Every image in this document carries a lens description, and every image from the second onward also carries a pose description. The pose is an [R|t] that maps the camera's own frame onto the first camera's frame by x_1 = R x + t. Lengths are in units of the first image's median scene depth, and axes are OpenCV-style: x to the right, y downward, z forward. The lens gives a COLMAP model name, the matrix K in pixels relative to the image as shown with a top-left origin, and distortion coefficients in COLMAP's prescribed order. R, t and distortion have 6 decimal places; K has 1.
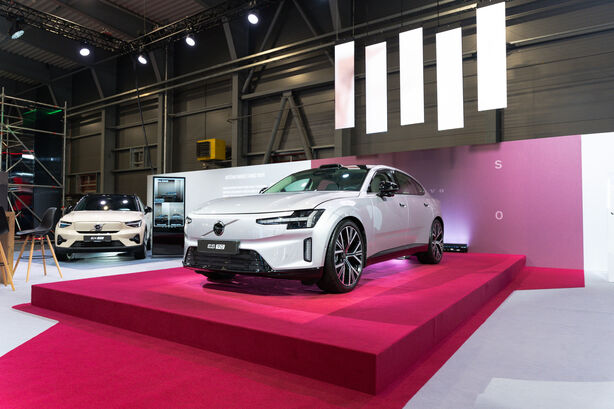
lens RADIAL K [[412.2, 0, 307.0], [0, 412.2, 204.5], [0, 0, 1]] dist [0.005394, 0.000739]
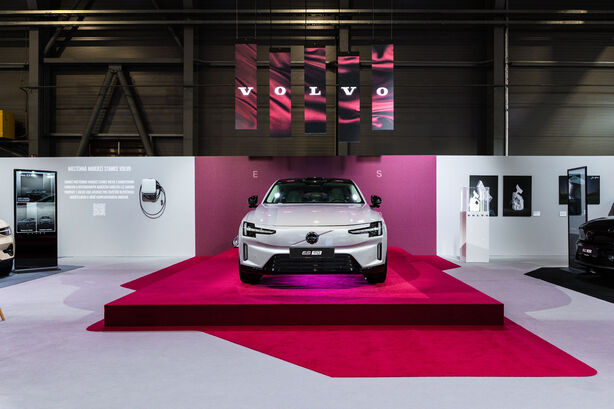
lens RADIAL K [[496.6, 0, 307.0], [0, 496.6, 204.5], [0, 0, 1]] dist [-0.009187, -0.003734]
pose [[0.839845, -0.000424, 0.542827, -0.345613], [-0.014325, 0.999634, 0.022945, -0.025224], [-0.542638, -0.027047, 0.839531, -0.076641]]
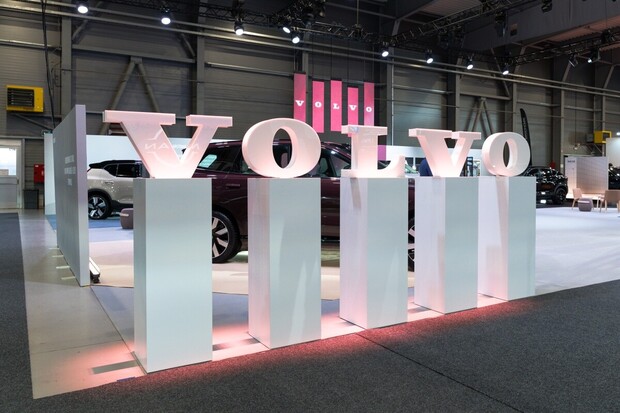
lens RADIAL K [[501.5, 0, 310.0], [0, 501.5, 206.5], [0, 0, 1]] dist [-0.009187, -0.003734]
pose [[0.450097, -0.067181, 0.890449, -1.285858], [-0.033684, 0.995179, 0.092109, -0.042432], [-0.892344, -0.071452, 0.445664, 0.040903]]
